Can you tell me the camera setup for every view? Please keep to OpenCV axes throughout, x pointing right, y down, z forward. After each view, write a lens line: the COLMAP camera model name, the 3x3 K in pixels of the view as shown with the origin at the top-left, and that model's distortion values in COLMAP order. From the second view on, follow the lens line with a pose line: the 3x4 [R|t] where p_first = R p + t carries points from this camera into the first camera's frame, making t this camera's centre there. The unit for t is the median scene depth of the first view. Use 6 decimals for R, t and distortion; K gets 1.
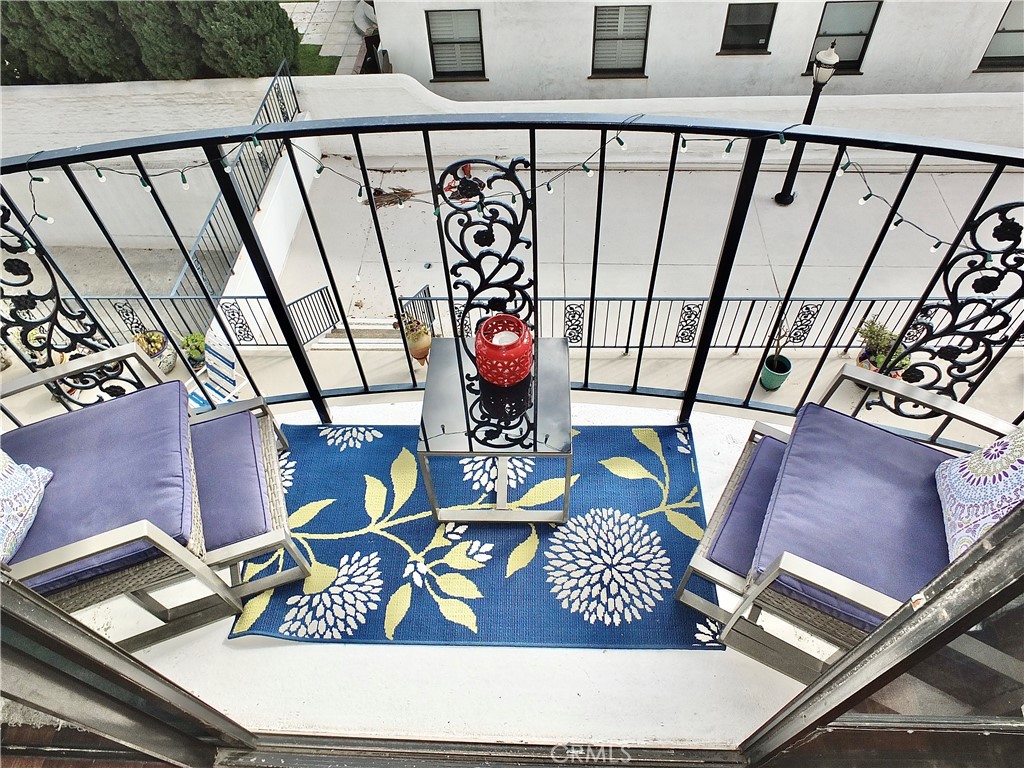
lens RADIAL K [[693.6, 0, 508.4], [0, 693.6, 383.1], [0, 0, 1]] dist [-0.034712, 0.012645]
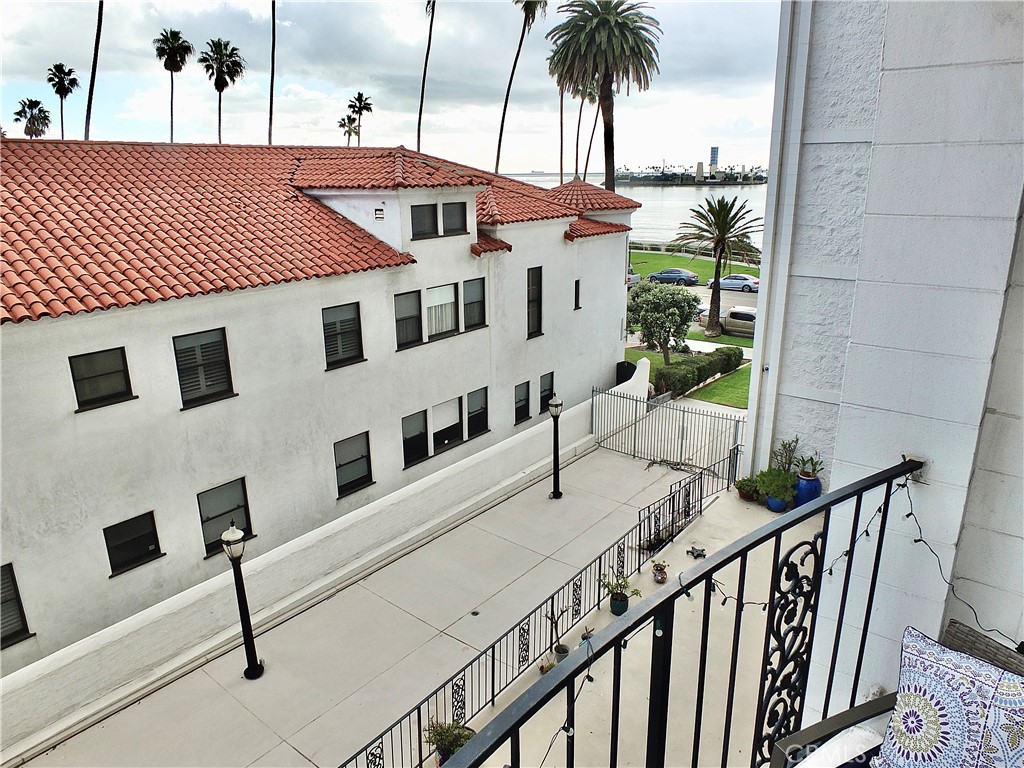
lens RADIAL K [[693.6, 0, 512.7], [0, 693.6, 375.0], [0, 0, 1]] dist [-0.034712, 0.012645]
pose [[0.580772, -0.189889, 0.791610, -0.426416], [0.635995, 0.712828, -0.295613, -0.351507], [-0.508148, 0.675144, 0.534759, 0.257630]]
